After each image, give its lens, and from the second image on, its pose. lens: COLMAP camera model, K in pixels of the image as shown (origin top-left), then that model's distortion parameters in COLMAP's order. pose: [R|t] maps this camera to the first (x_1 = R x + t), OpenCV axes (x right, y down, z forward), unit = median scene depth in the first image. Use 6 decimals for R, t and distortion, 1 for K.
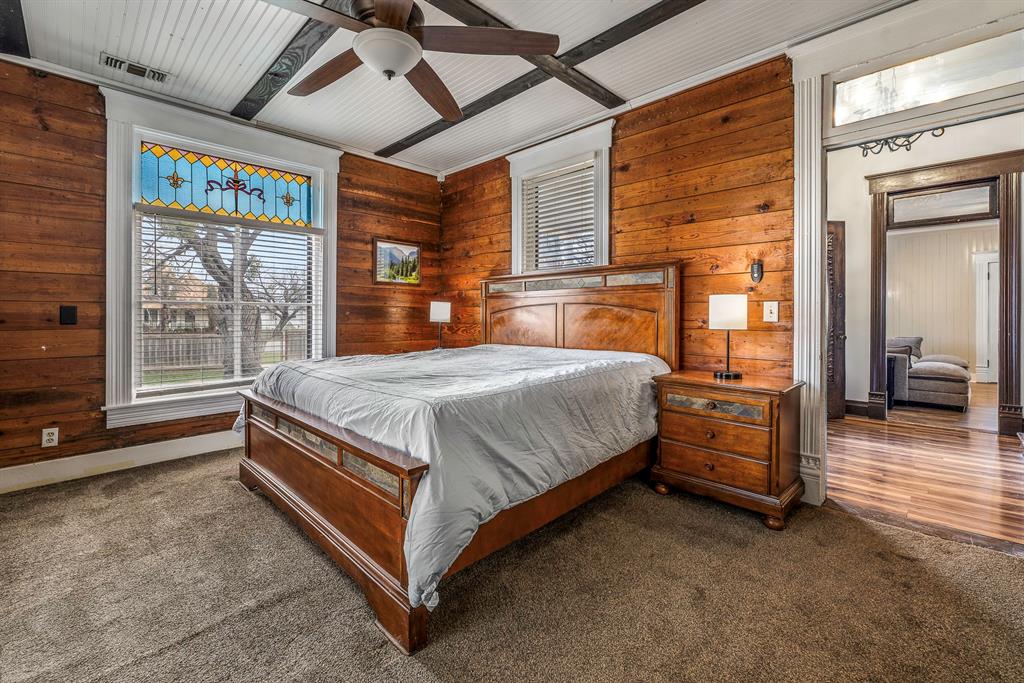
lens RADIAL K [[436.6, 0, 514.8], [0, 436.6, 318.2], [0, 0, 1]] dist [0.000262, -0.000034]
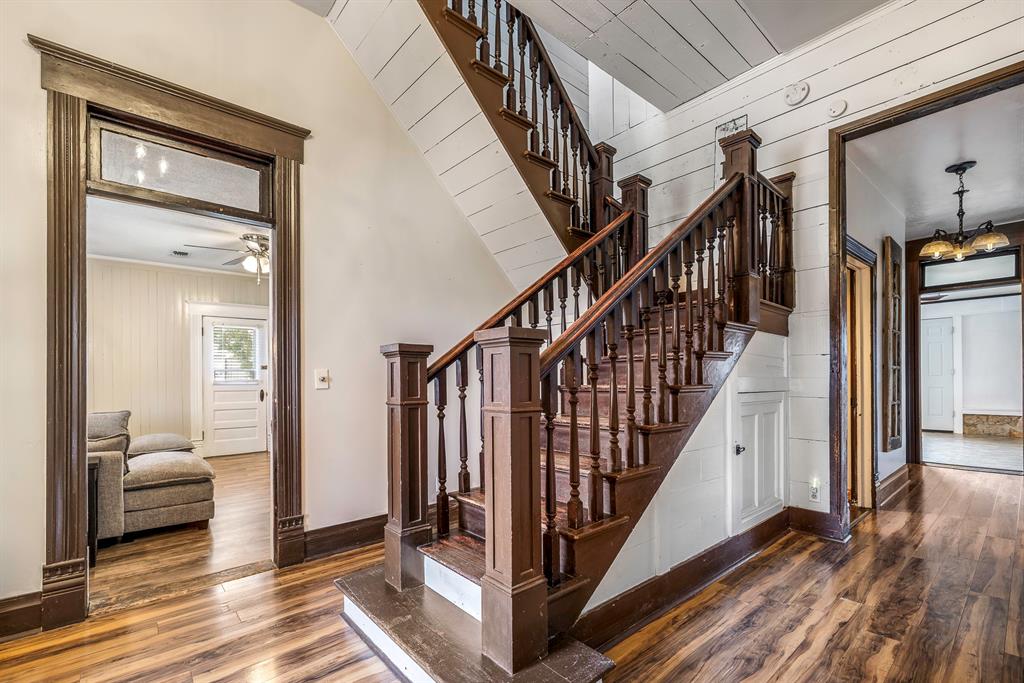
lens RADIAL K [[452.7, 0, 516.4], [0, 452.7, 377.7], [0, 0, 1]] dist [-0.001048, -0.000338]
pose [[0.077830, 0.002233, 0.996964, 0.386146], [0.006815, 0.999973, -0.002772, -0.002047], [-0.996943, 0.007010, 0.077813, 0.479149]]
